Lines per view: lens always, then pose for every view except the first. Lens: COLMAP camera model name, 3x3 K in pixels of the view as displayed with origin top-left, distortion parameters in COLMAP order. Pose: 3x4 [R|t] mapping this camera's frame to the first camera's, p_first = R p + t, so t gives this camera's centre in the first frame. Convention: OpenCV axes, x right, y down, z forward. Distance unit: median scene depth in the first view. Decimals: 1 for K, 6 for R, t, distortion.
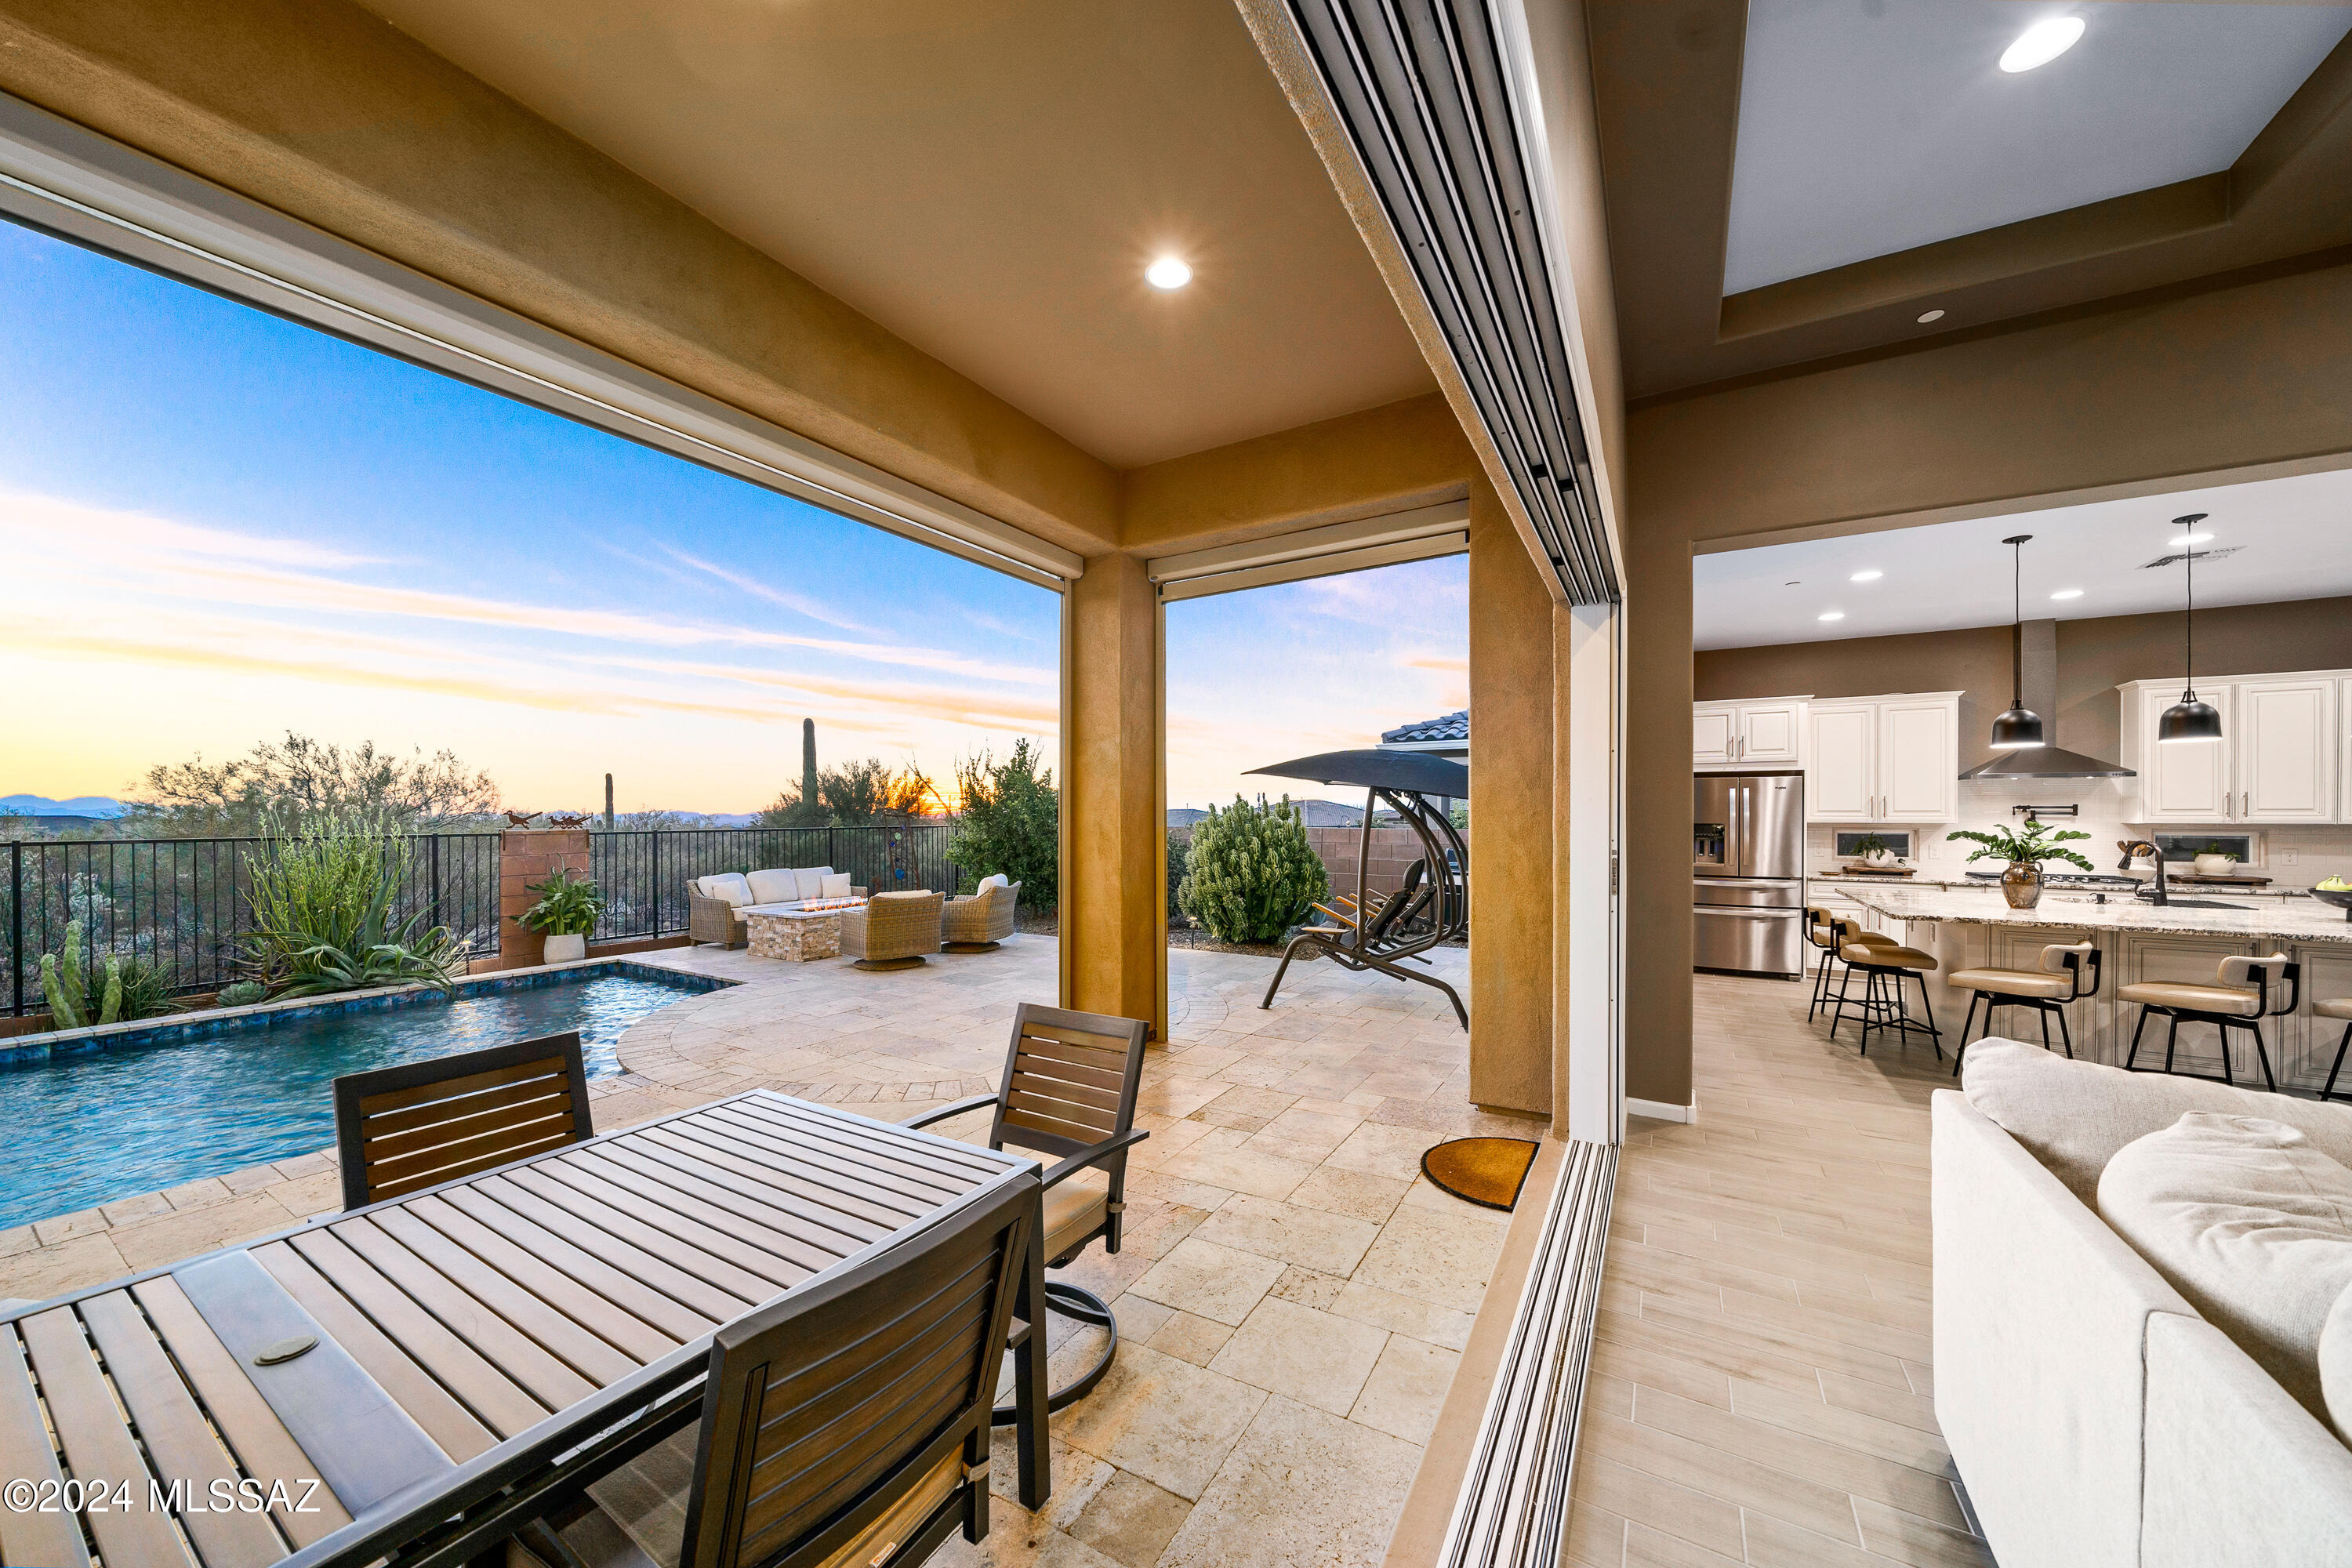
lens RADIAL K [[817.3, 0, 1175.9], [0, 817.3, 817.0], [0, 0, 1]] dist [-0.002882, -0.000154]
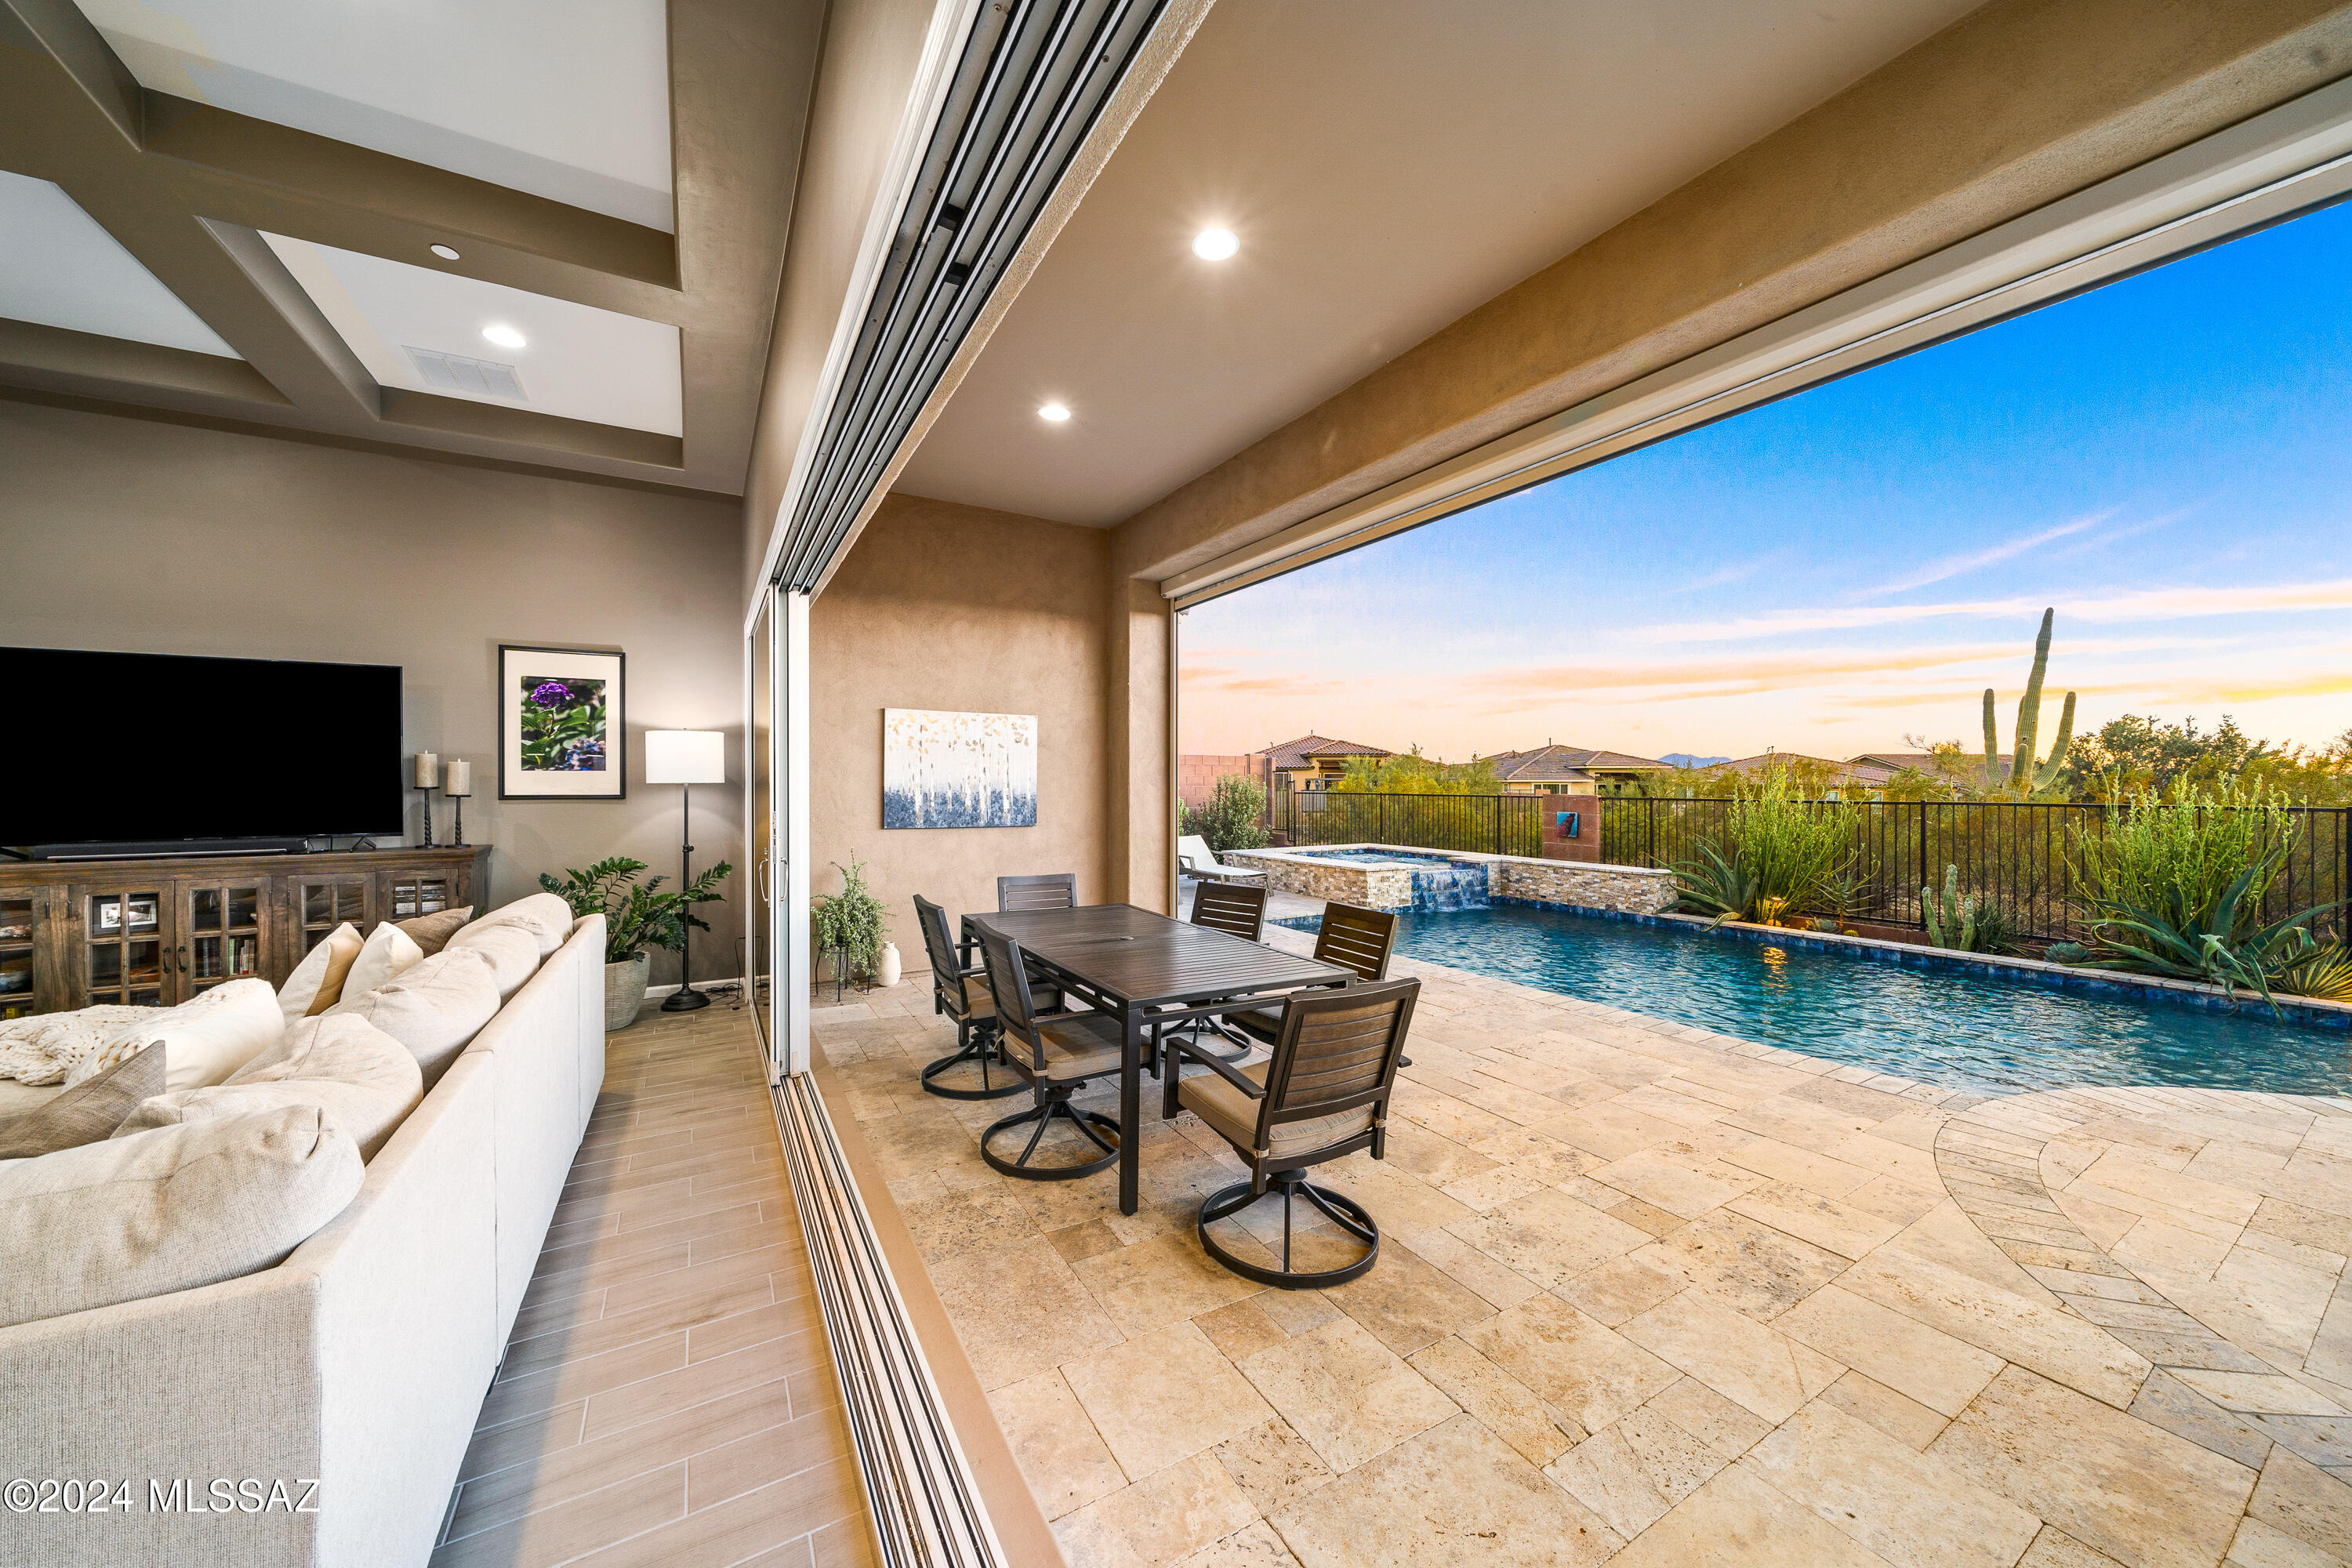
lens RADIAL K [[822.9, 0, 1176.0], [0, 822.9, 784.0], [0, 0, 1]] dist [-0.000691, -0.000050]
pose [[-0.474442, 0.004017, -0.880277, 0.339785], [-0.005590, 0.999956, 0.007576, -0.001400], [0.880269, 0.008515, -0.474399, 0.524321]]
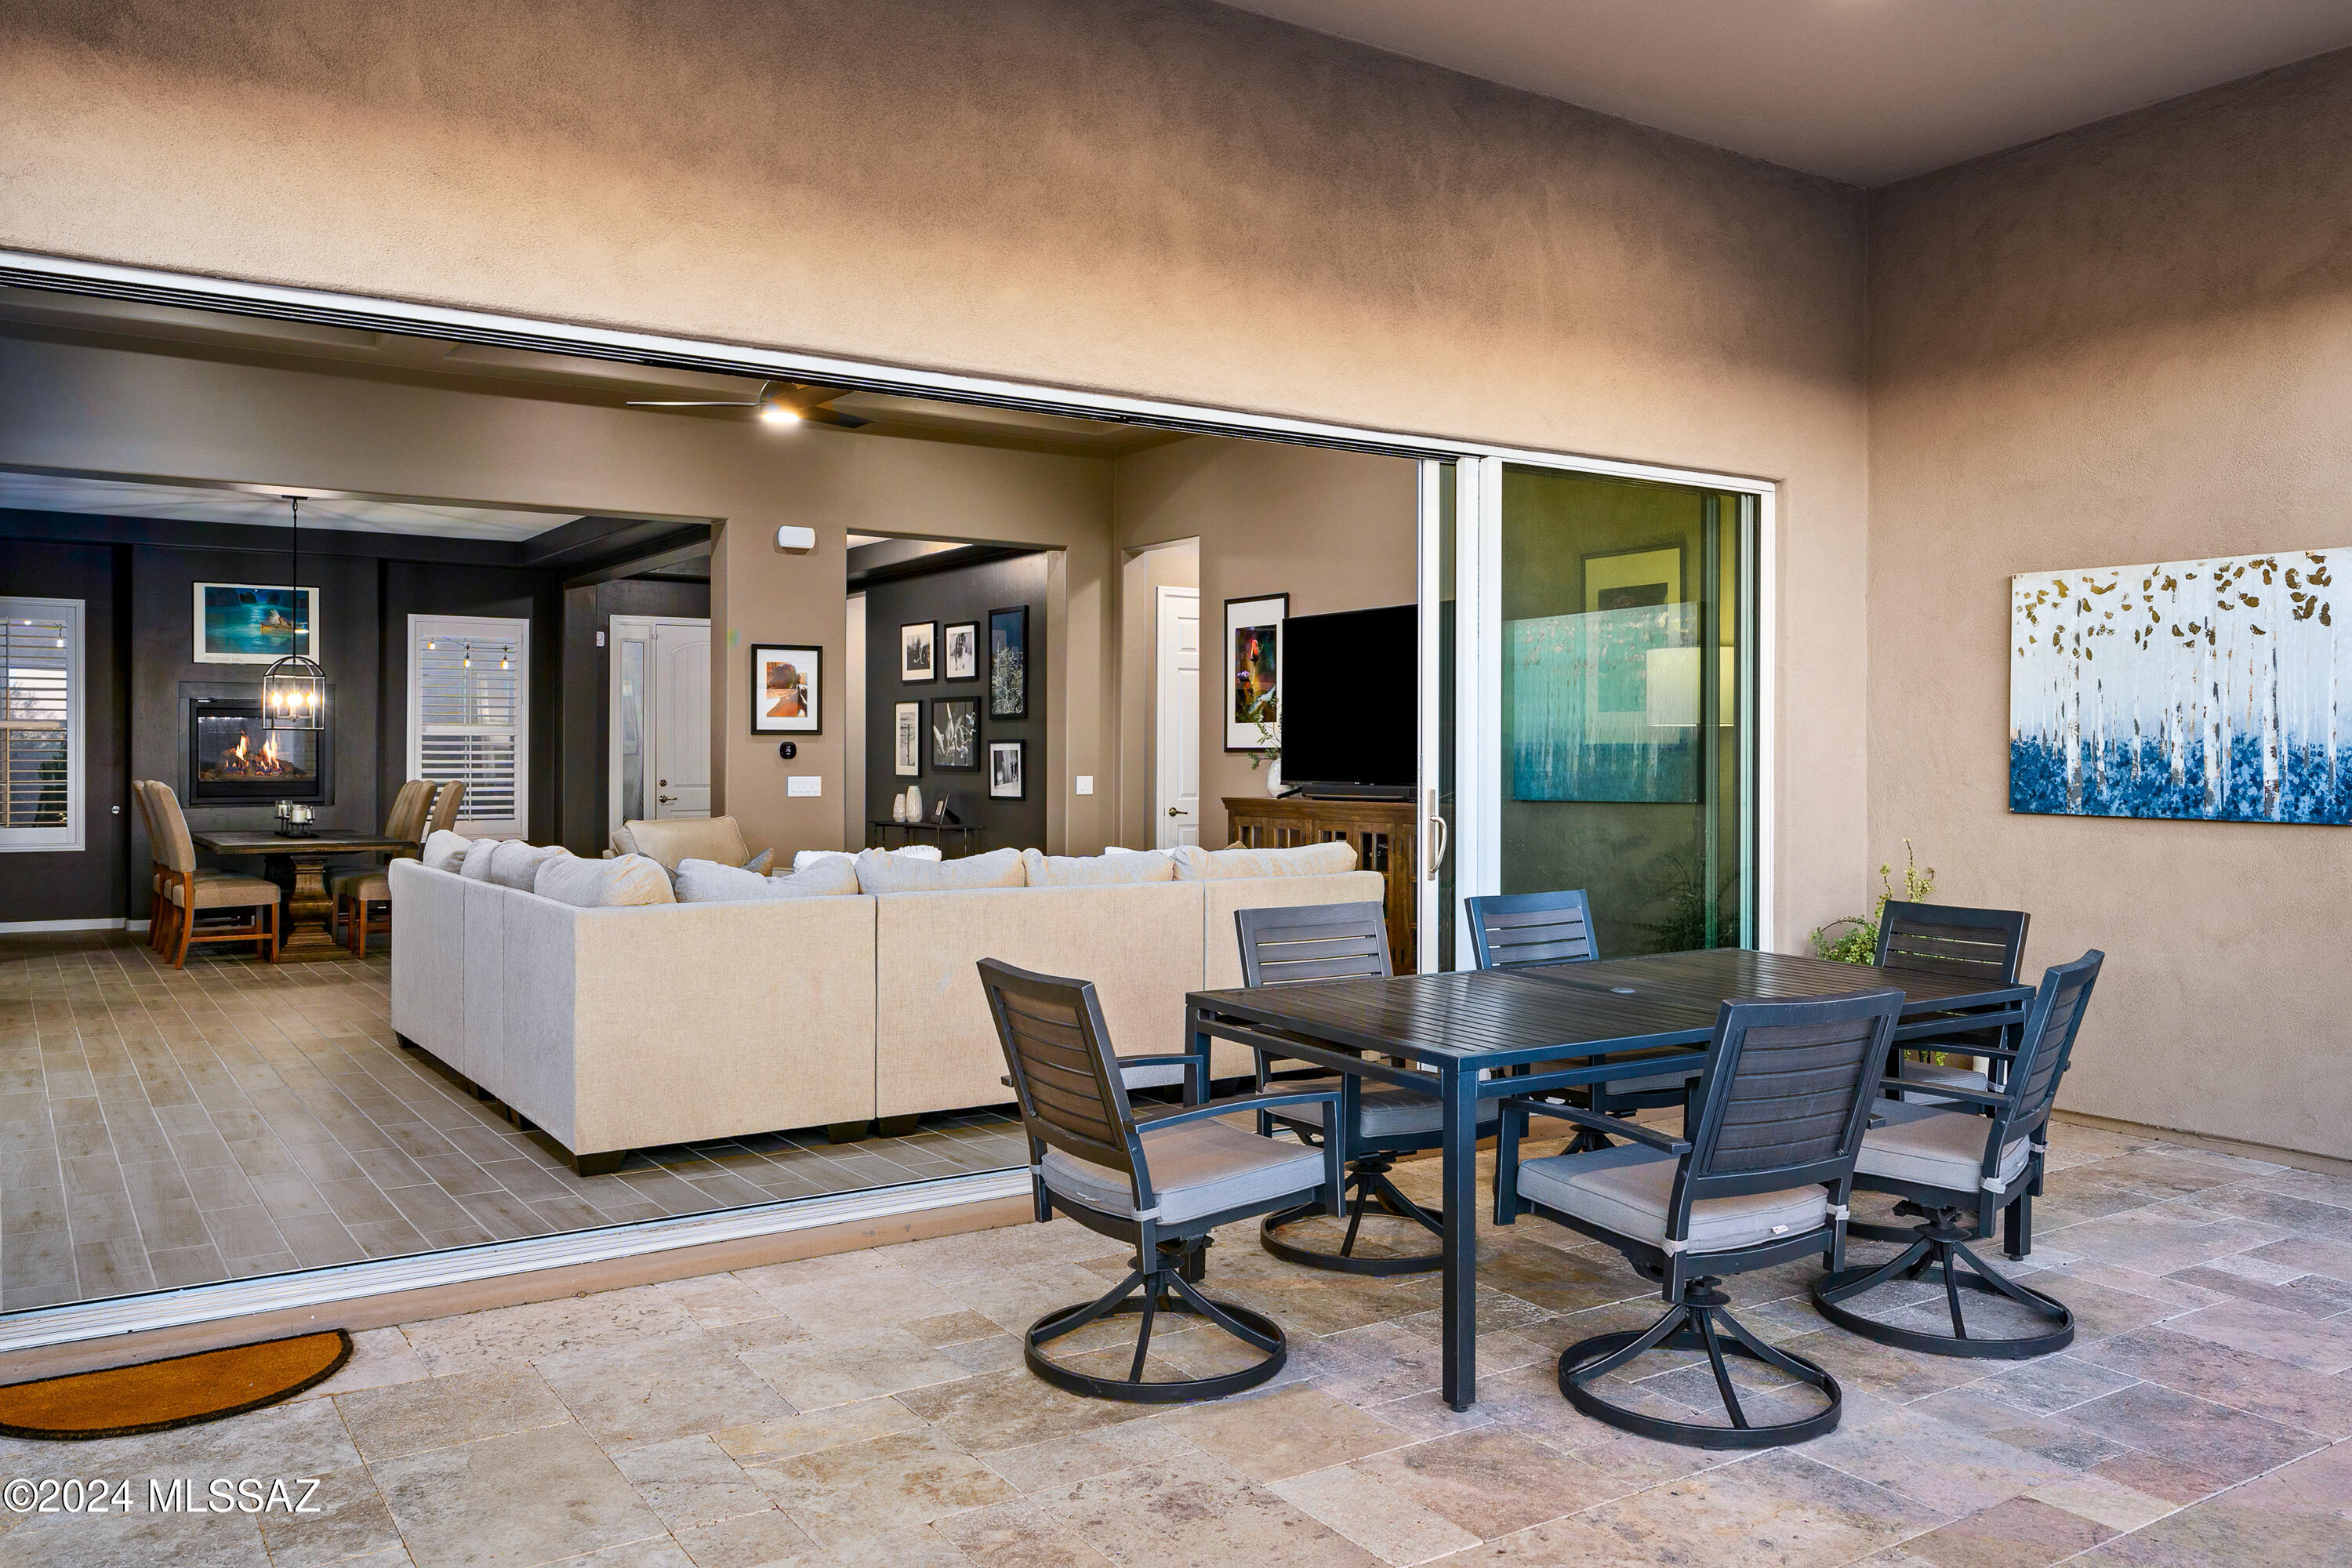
lens RADIAL K [[1796.1, 0, 1176.0], [0, 1796.1, 784.0], [0, 0, 1]] dist [0.070803, -0.000153]
pose [[-0.899651, 0.002497, 0.436602, -0.374299], [0.012666, 0.999712, 0.020383, 0.014454], [-0.436425, 0.023868, -0.899424, 0.969984]]
